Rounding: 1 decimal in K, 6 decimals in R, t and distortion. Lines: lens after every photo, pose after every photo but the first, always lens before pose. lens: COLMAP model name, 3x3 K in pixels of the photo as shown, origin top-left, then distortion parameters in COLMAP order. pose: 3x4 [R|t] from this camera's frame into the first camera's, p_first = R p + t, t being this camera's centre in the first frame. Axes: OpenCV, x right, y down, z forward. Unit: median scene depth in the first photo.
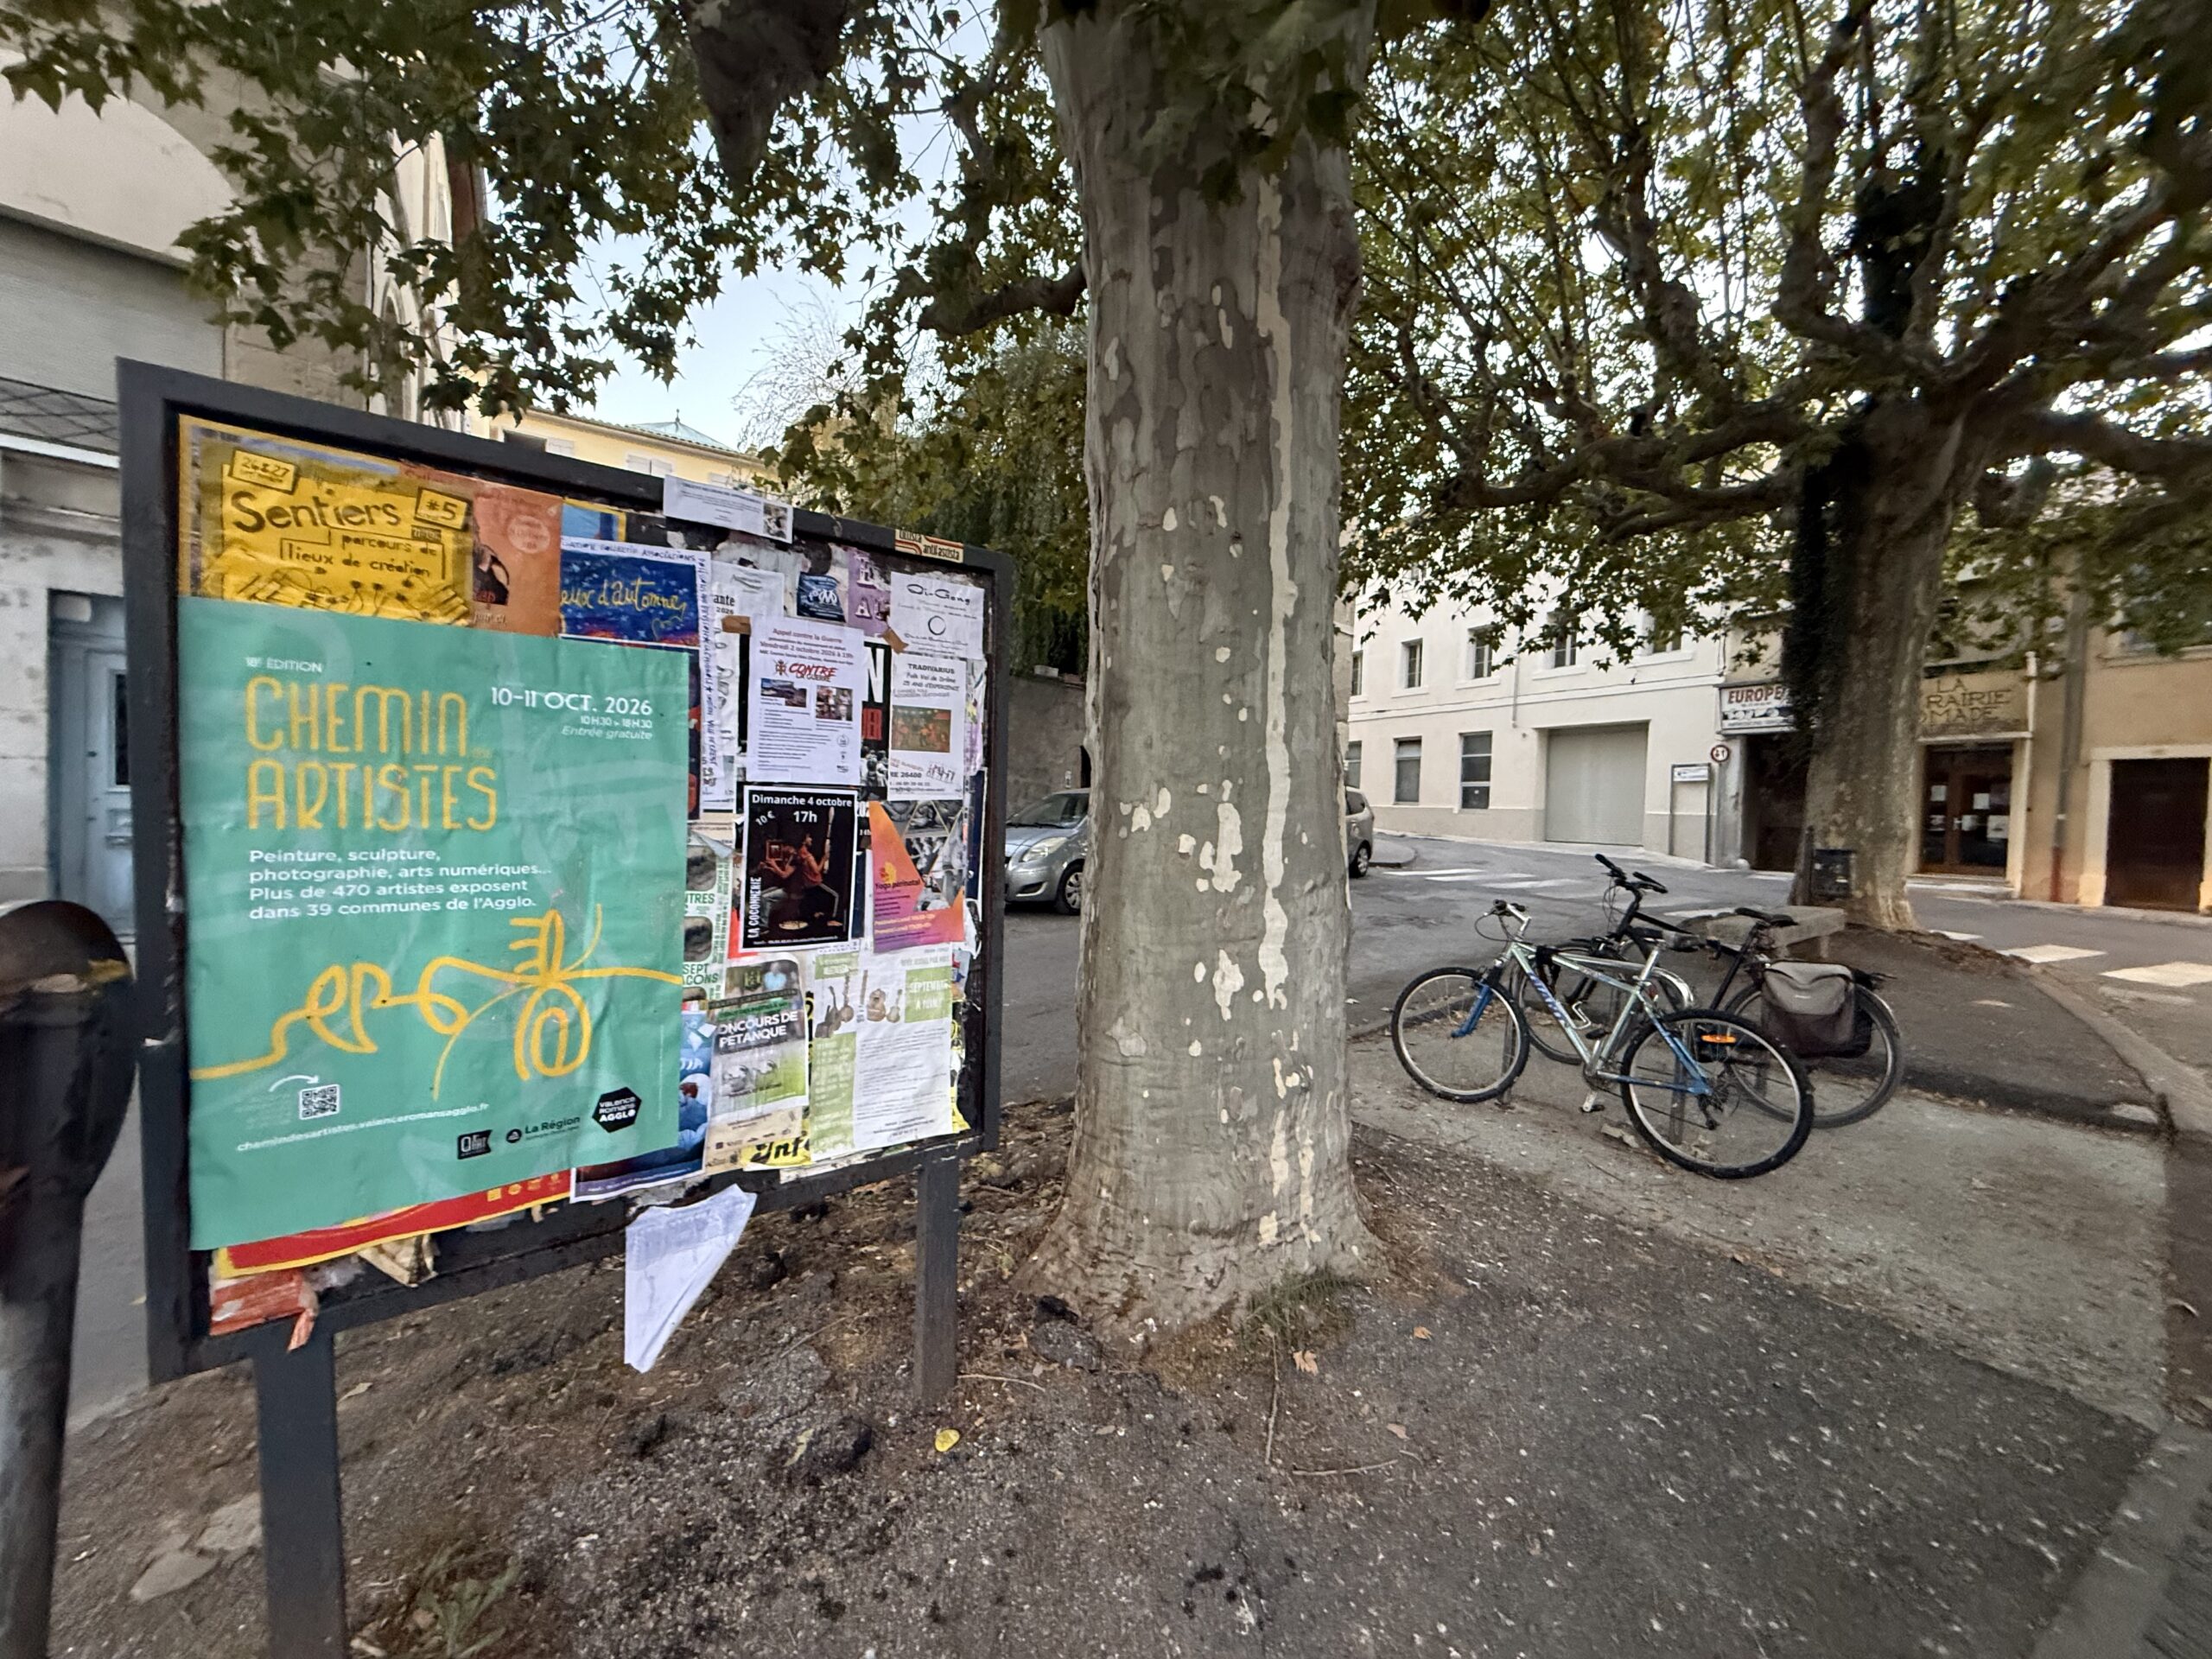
lens RADIAL K [[883.9, 0, 1093.8], [0, 883.9, 832.1], [0, 0, 1]] dist [0.000240, 0.000025]
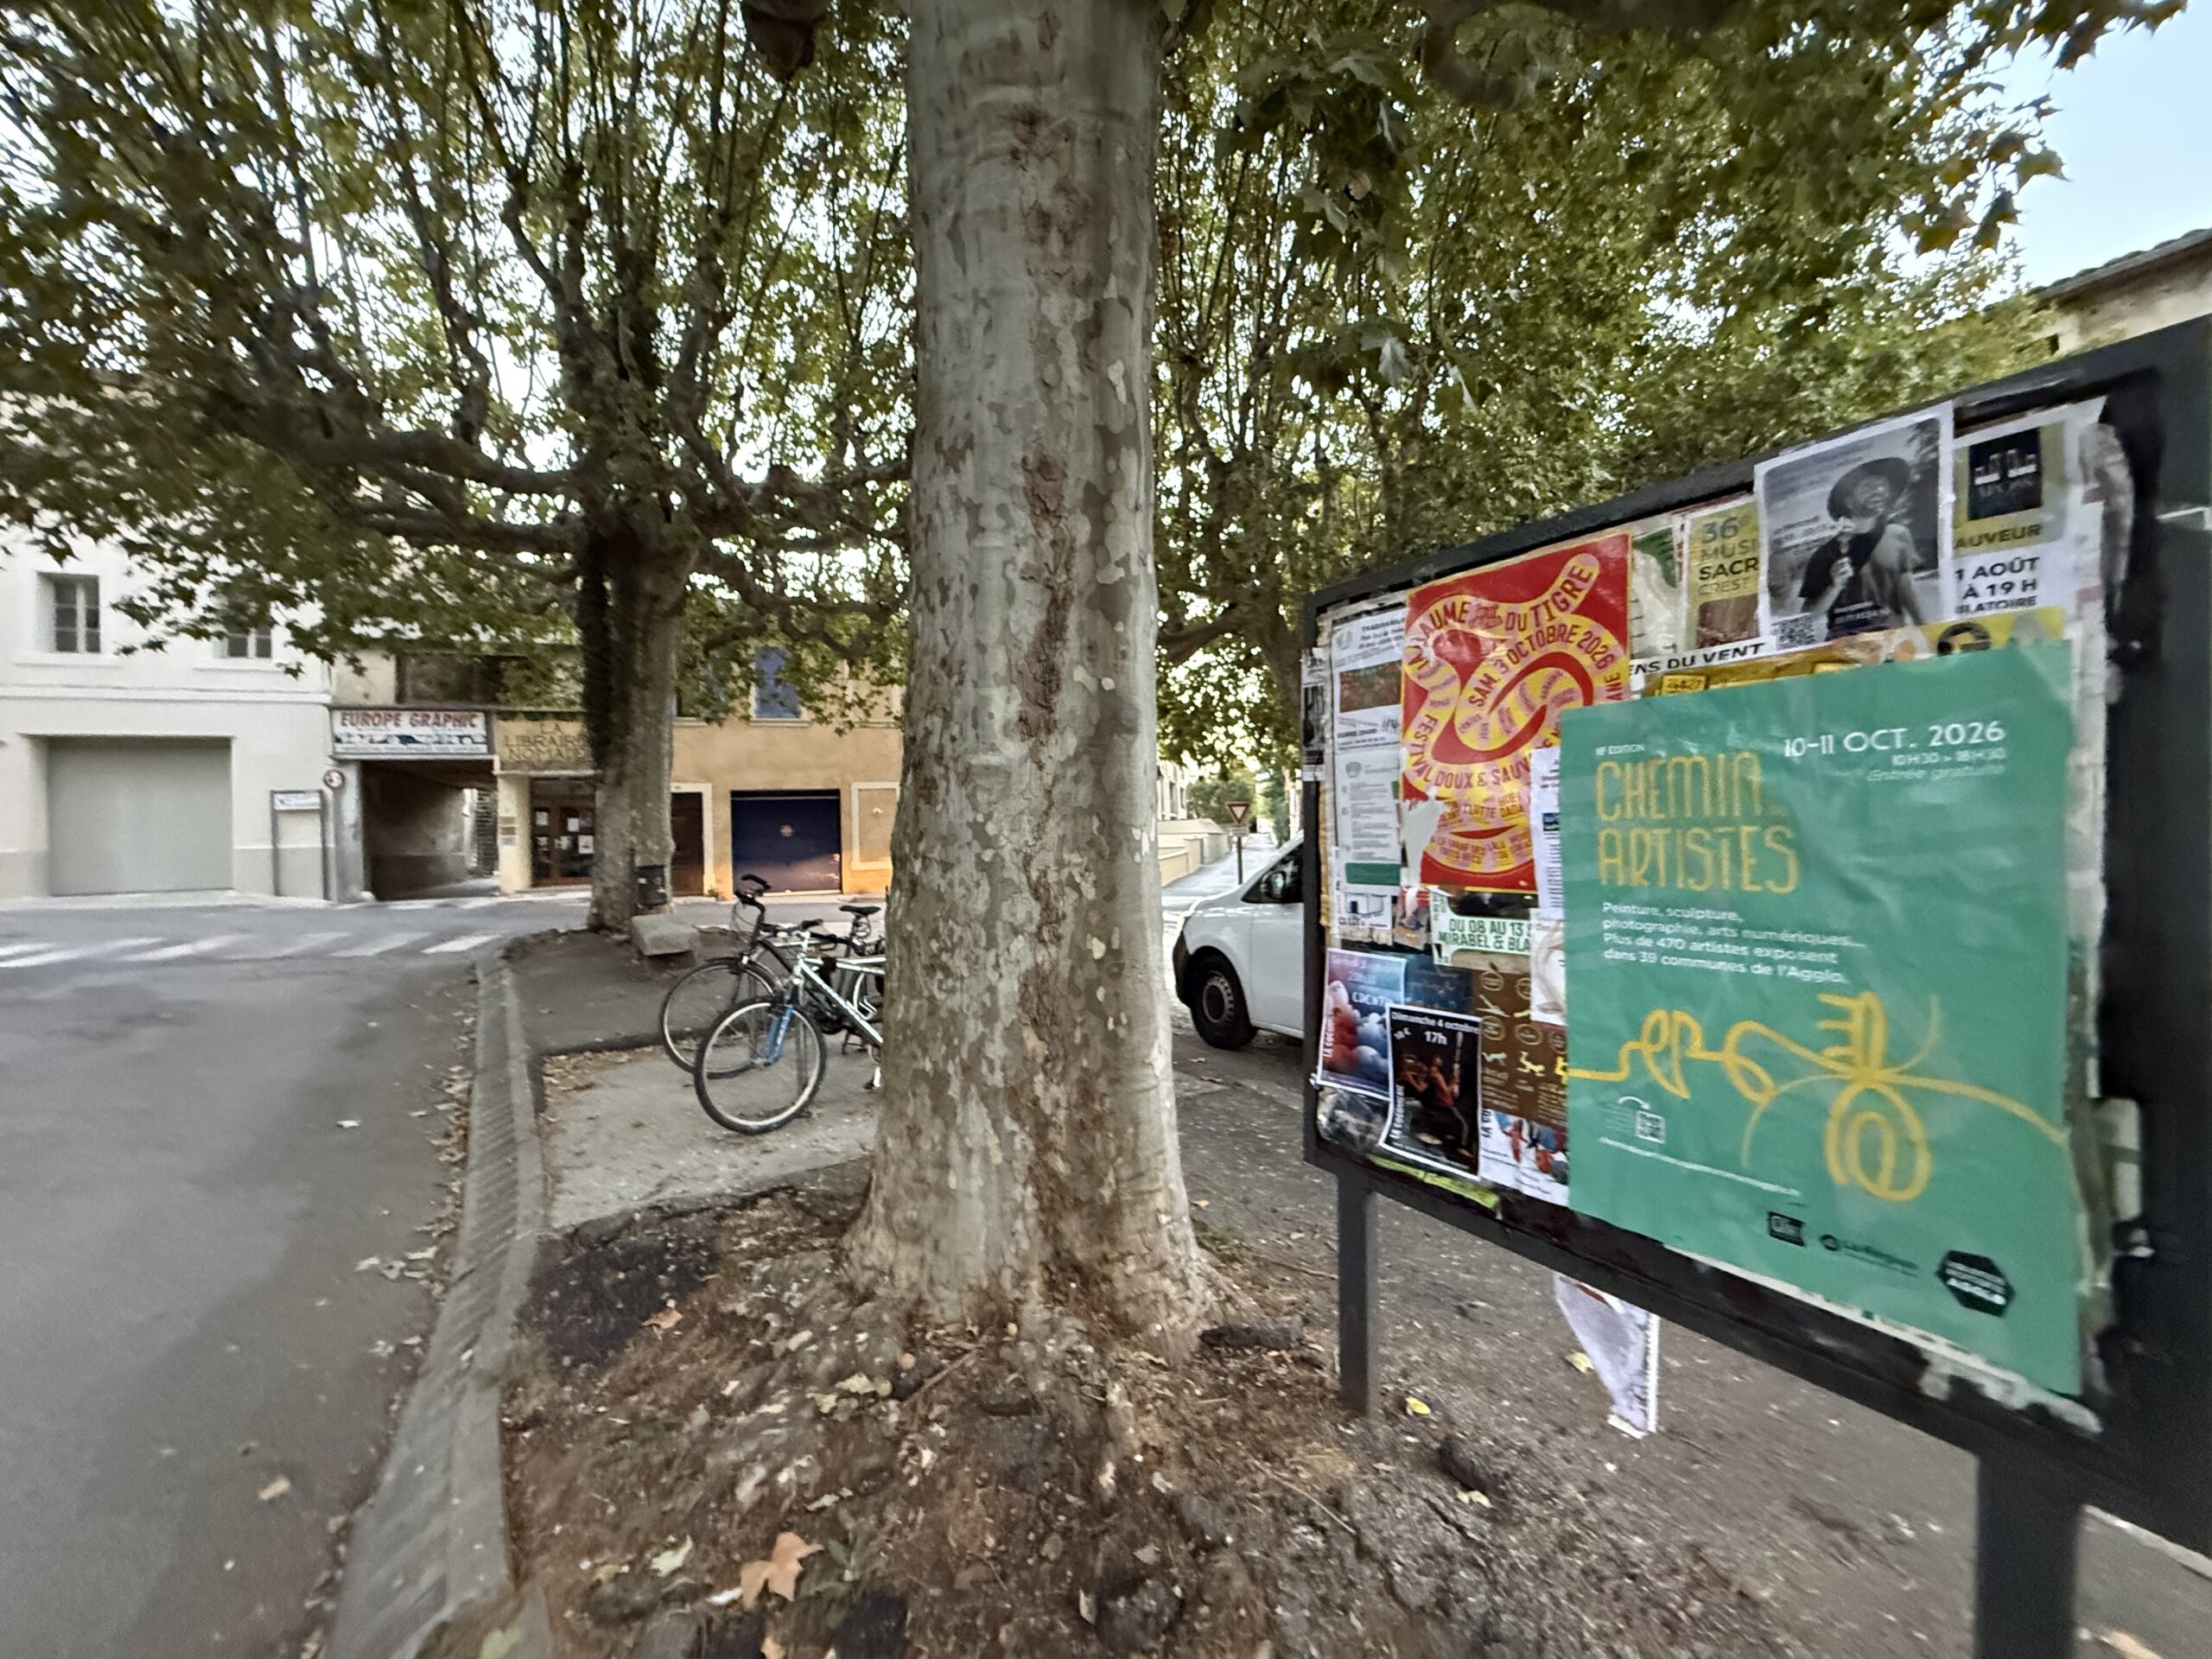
lens RADIAL K [[883.9, 0, 1093.8], [0, 883.9, 832.1], [0, 0, 1]] dist [0.000240, 0.000025]
pose [[0.104404, -0.029844, 0.994087, -0.125223], [0.061887, 0.997807, 0.023456, -0.007163], [-0.992608, 0.059072, 0.106022, 0.122607]]
